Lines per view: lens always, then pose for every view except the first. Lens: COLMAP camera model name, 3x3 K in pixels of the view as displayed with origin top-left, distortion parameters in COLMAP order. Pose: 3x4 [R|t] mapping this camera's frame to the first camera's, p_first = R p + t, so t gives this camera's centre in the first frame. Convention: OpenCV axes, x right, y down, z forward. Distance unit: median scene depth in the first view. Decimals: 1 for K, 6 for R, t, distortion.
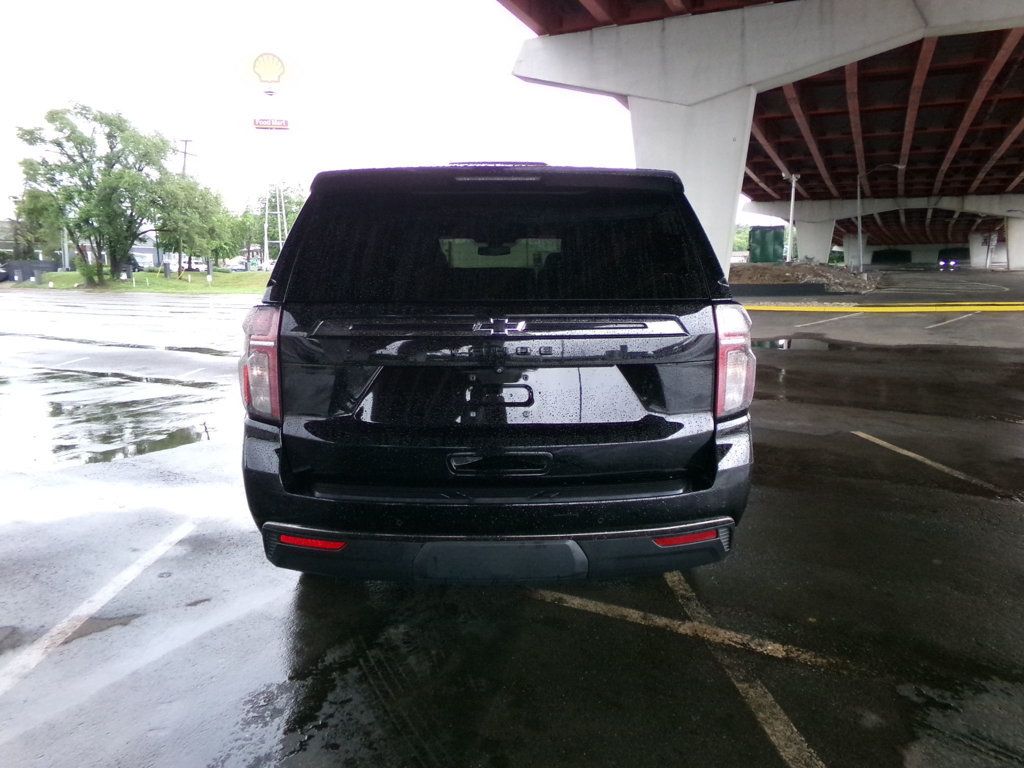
lens RADIAL K [[718.0, 0, 507.9], [0, 718.0, 387.6], [0, 0, 1]] dist [-0.004739, 0.013298]
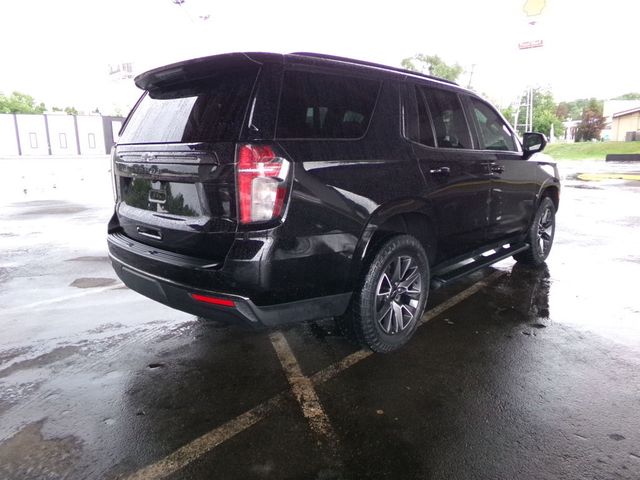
lens RADIAL K [[448.8, 0, 320.1], [0, 448.8, 240.2], [0, 0, 1]] dist [-0.004739, 0.013298]
pose [[0.683296, 0.131302, -0.718238, 0.856185], [-0.098763, 0.991278, 0.087258, -0.021898], [0.723431, 0.011312, 0.690304, 0.396182]]
